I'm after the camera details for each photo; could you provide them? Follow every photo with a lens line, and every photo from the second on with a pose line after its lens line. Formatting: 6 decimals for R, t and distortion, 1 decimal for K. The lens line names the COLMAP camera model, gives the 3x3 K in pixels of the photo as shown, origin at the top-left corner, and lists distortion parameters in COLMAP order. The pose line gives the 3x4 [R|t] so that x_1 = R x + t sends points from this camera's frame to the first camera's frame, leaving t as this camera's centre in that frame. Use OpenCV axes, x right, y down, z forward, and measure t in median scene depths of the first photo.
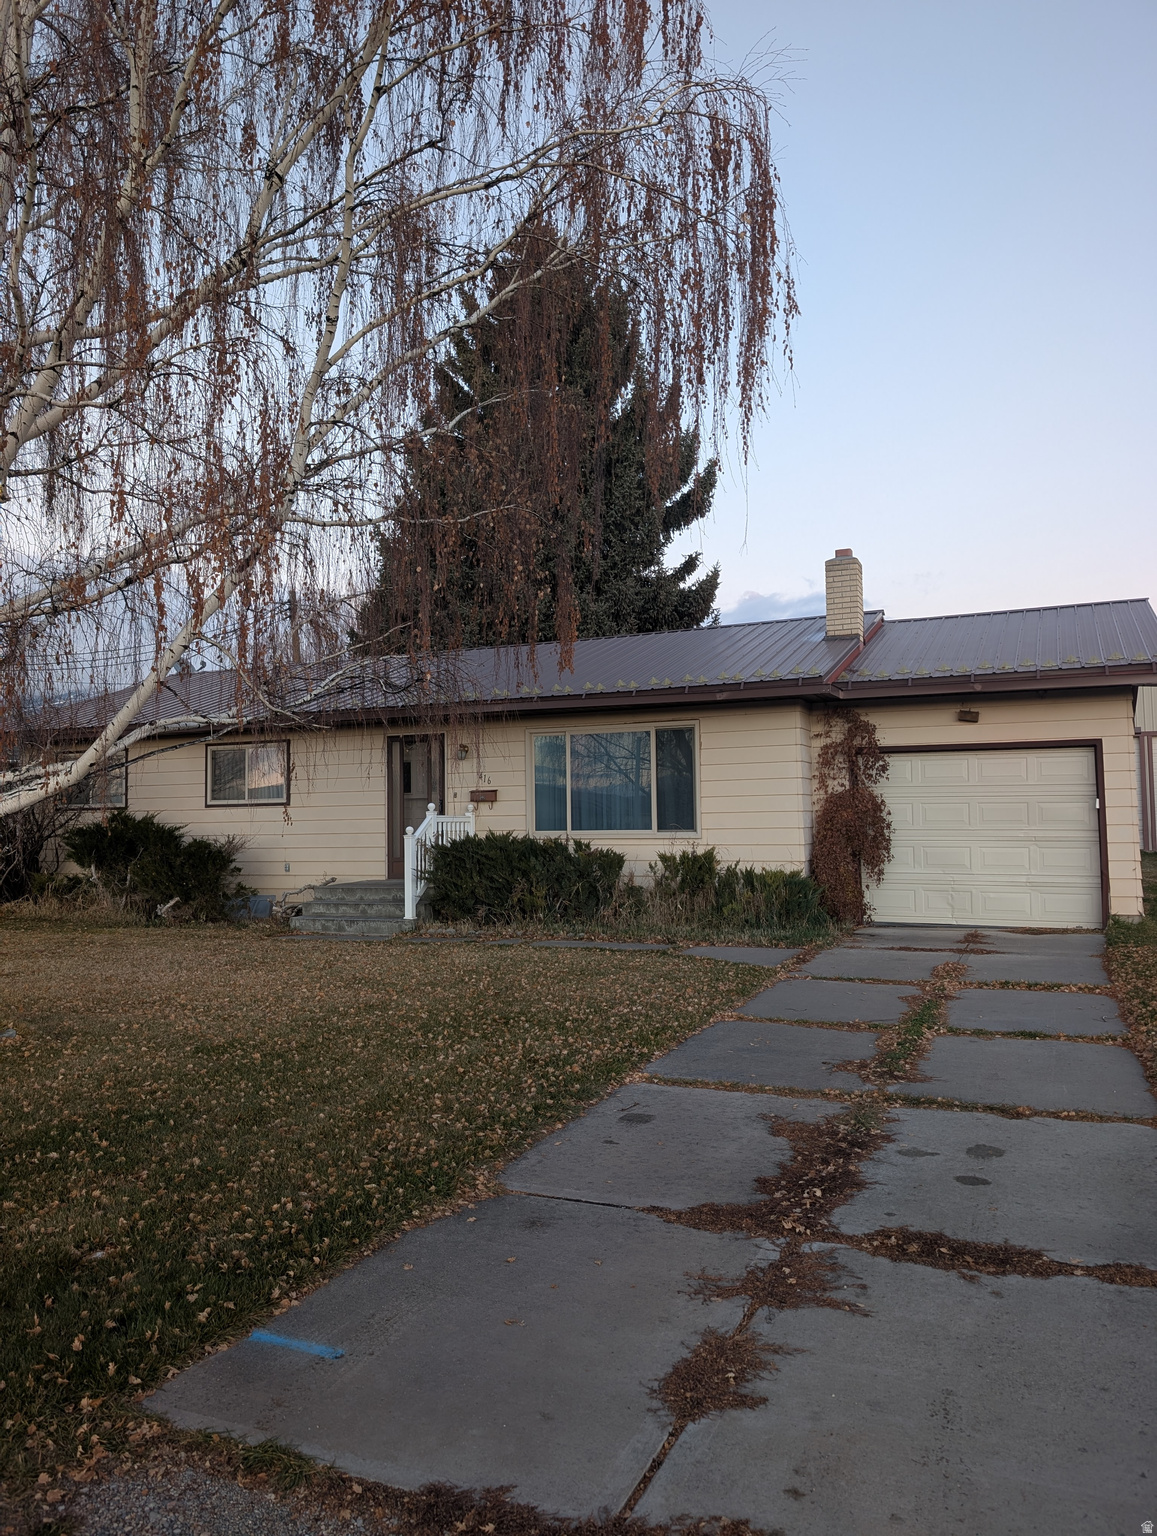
lens RADIAL K [[1105.0, 0, 578.7], [0, 1105.0, 767.8], [0, 0, 1]] dist [0.026484, -0.012557]
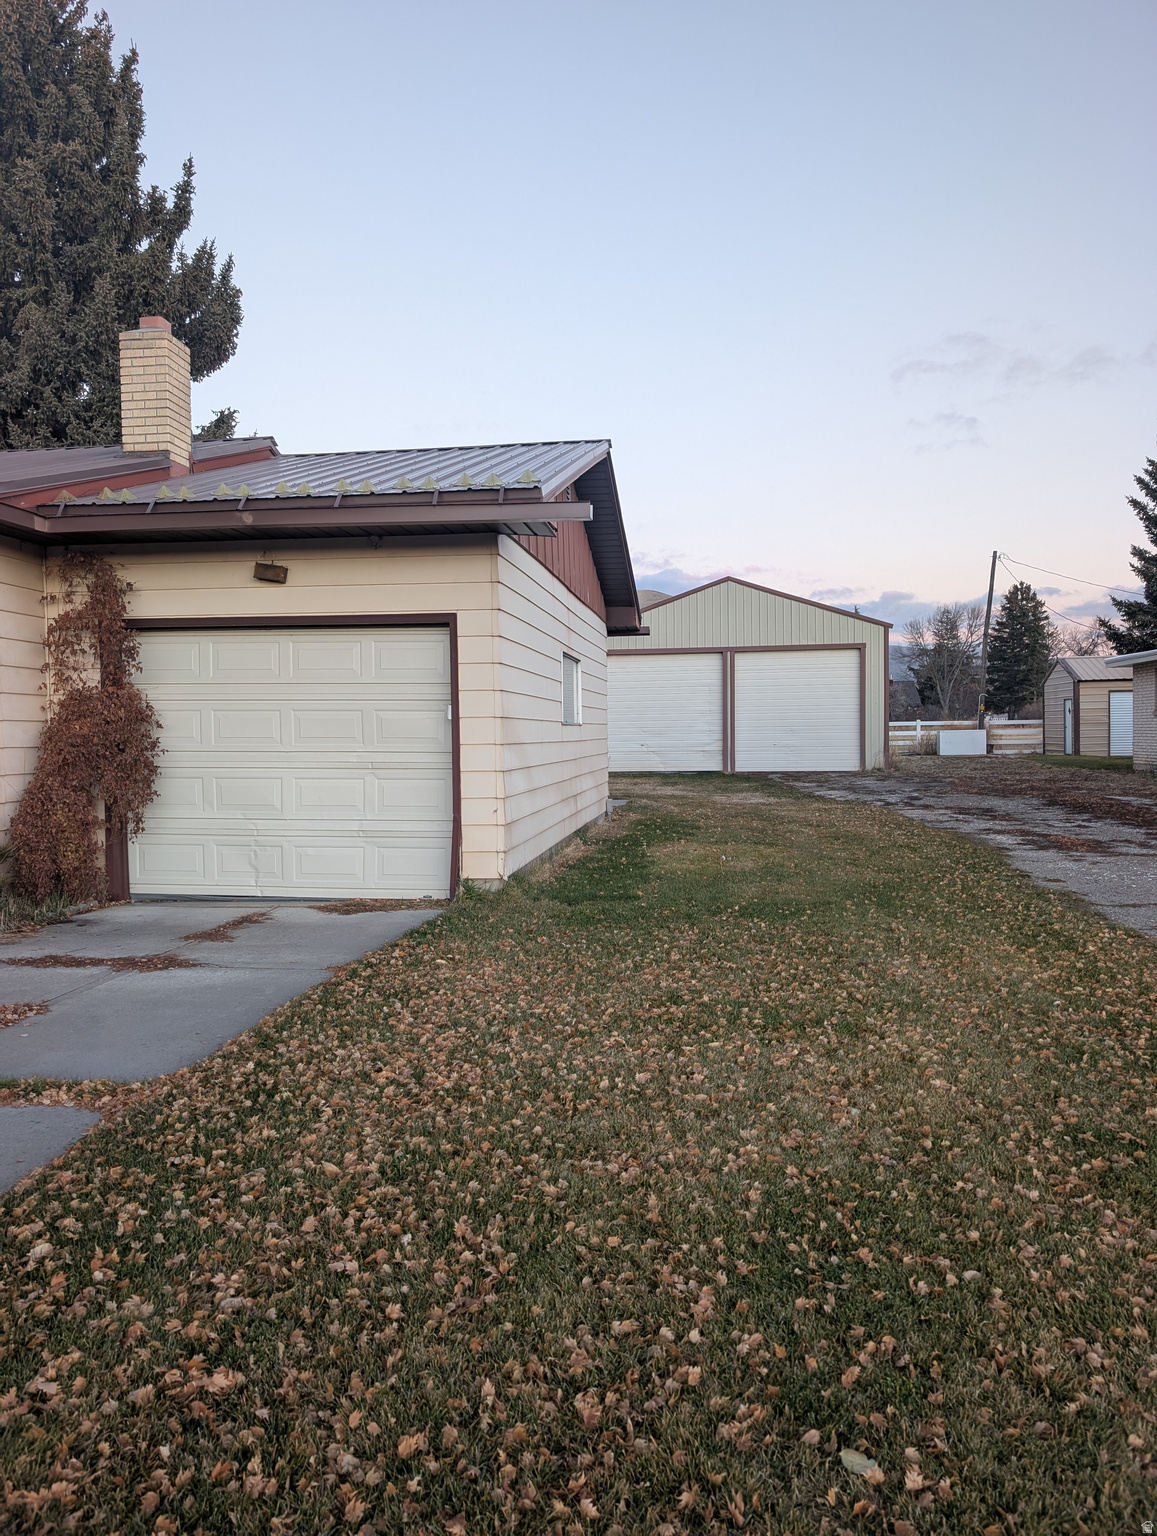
lens RADIAL K [[1105.0, 0, 578.2], [0, 1105.0, 764.9], [0, 0, 1]] dist [0.026484, -0.012557]
pose [[0.961541, -0.002958, 0.274647, 0.324780], [-0.016932, 0.997402, 0.070020, 0.014768], [-0.274140, -0.071978, 0.958992, 0.313795]]
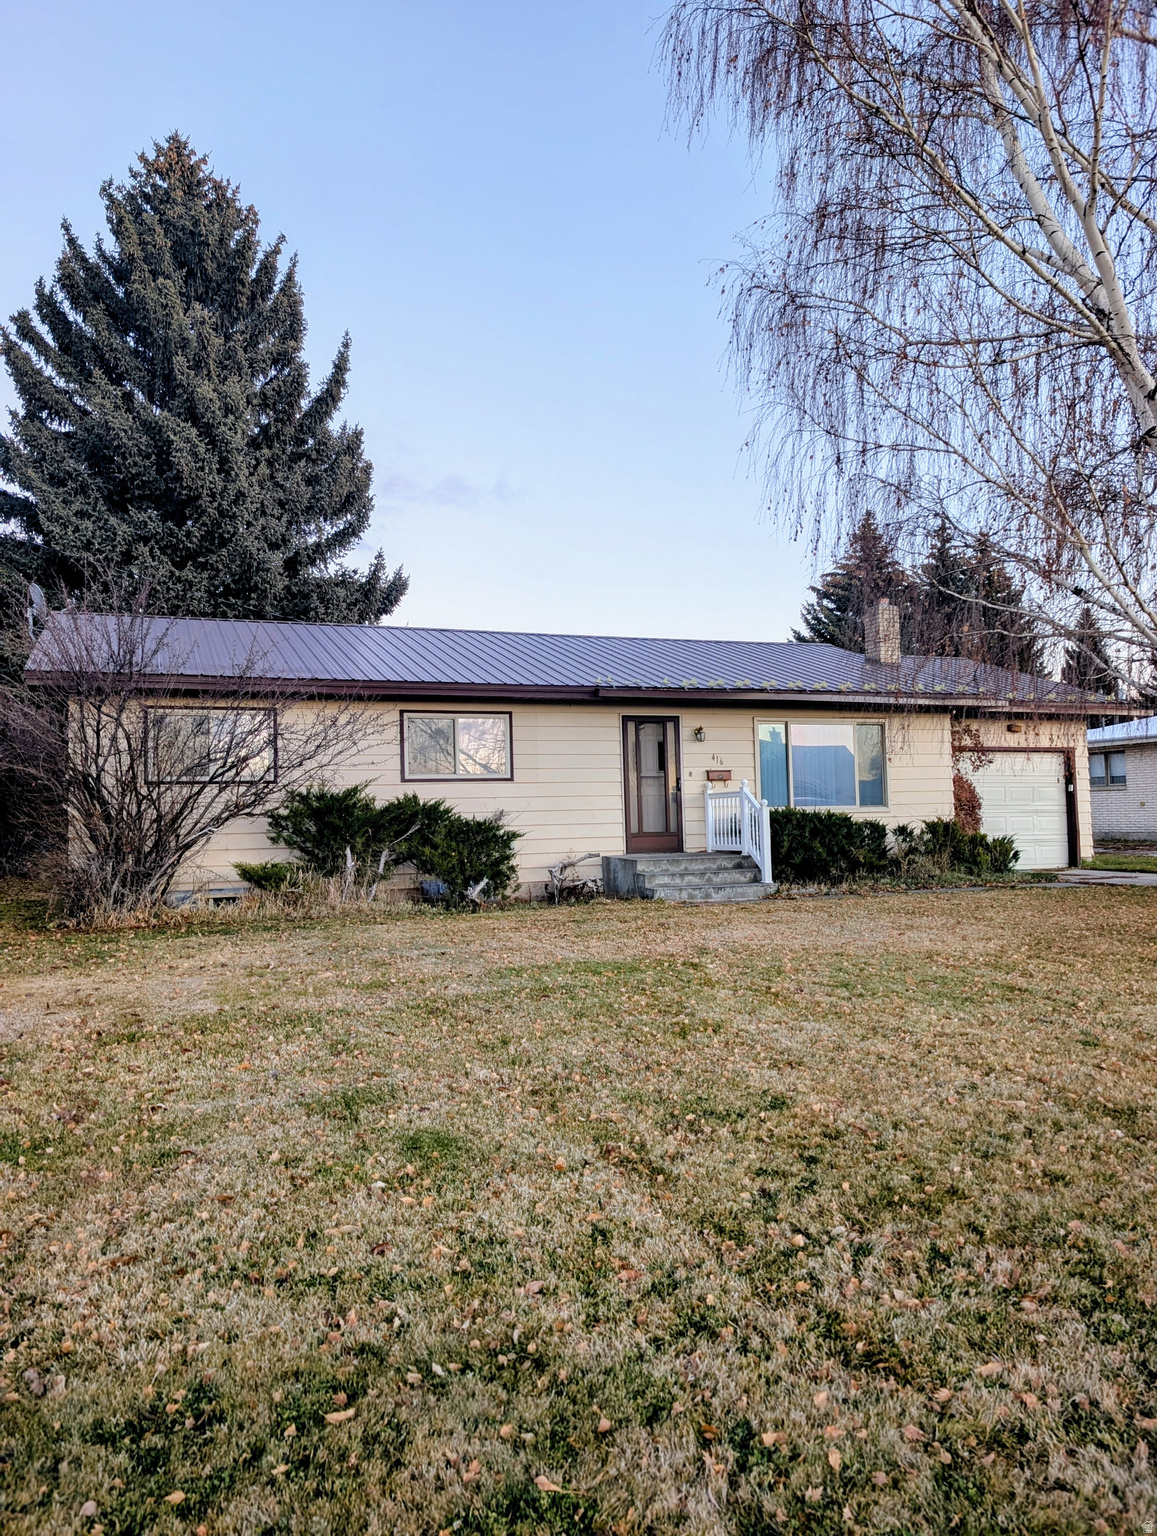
lens RADIAL K [[1105.0, 0, 565.0], [0, 1105.0, 767.1], [0, 0, 1]] dist [0.026484, -0.012557]
pose [[0.709622, 0.034189, 0.703753, -1.063042], [-0.024749, 0.999415, -0.023597, 0.051469], [-0.704148, -0.000672, 0.710053, 0.355902]]
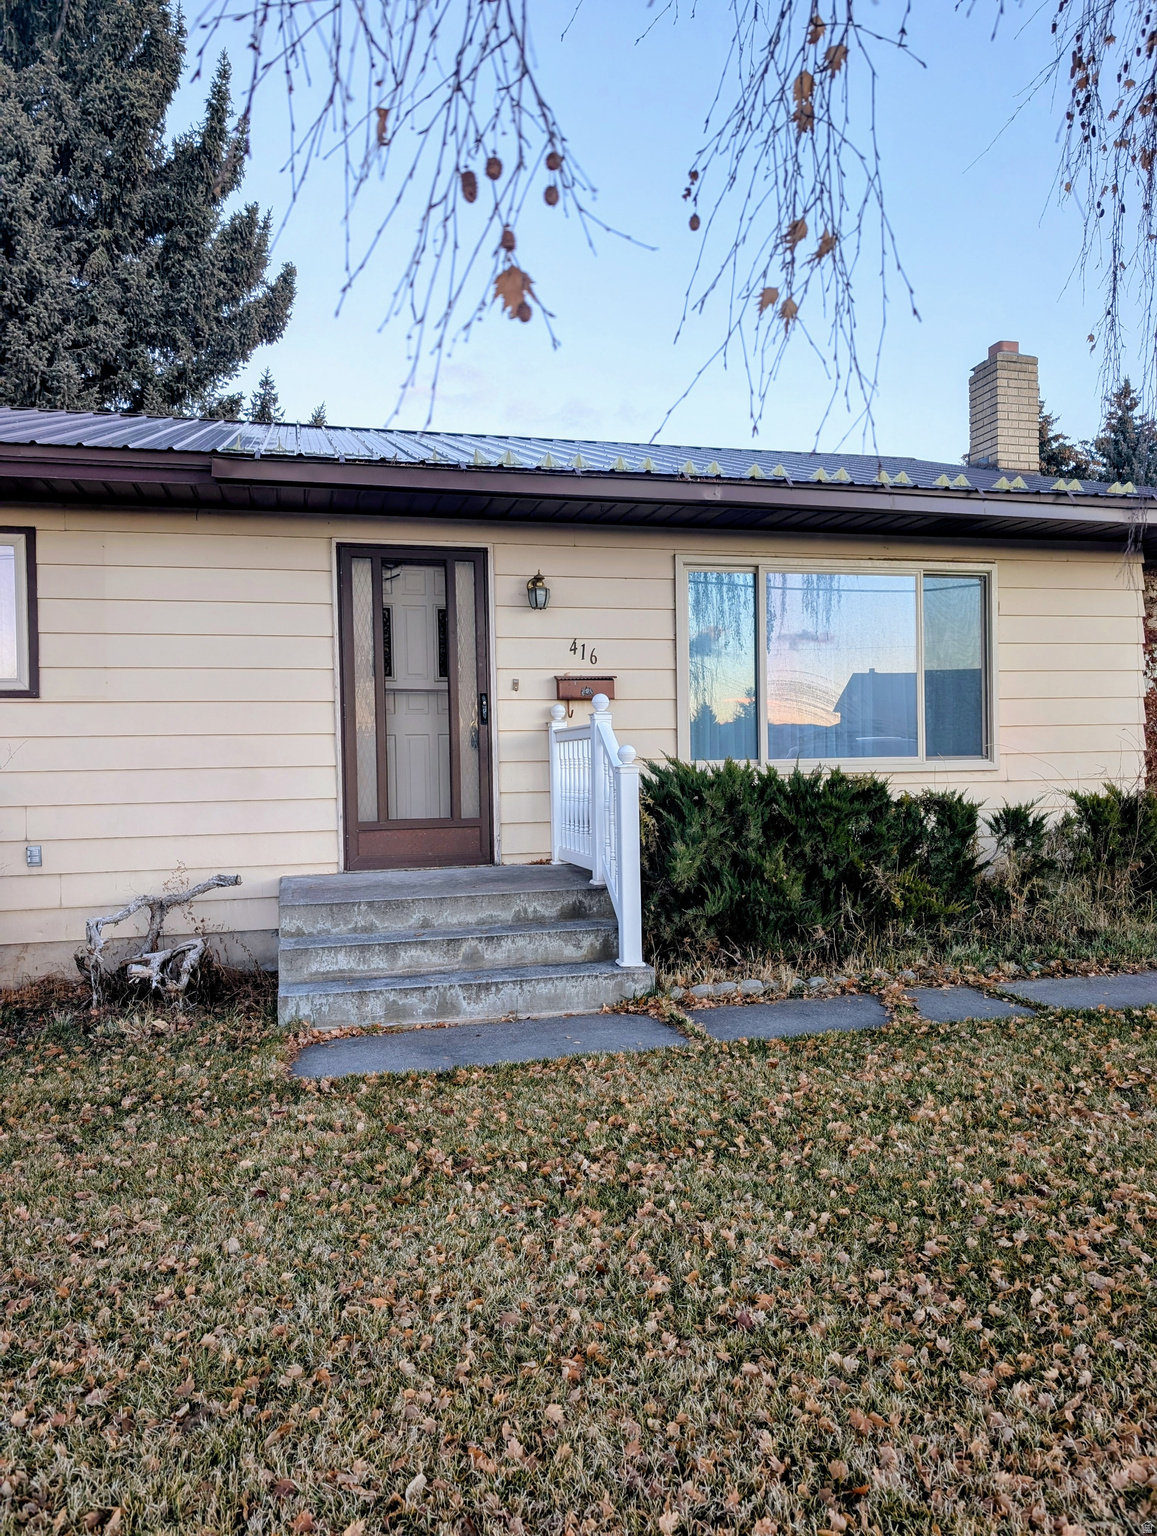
lens RADIAL K [[1105.0, 0, 594.0], [0, 1105.0, 774.5], [0, 0, 1]] dist [0.026484, -0.012557]
pose [[0.781979, -0.005005, 0.623285, -0.419173], [-0.026359, 0.998808, 0.041091, 0.047335], [-0.622748, -0.048561, 0.780914, 0.679112]]
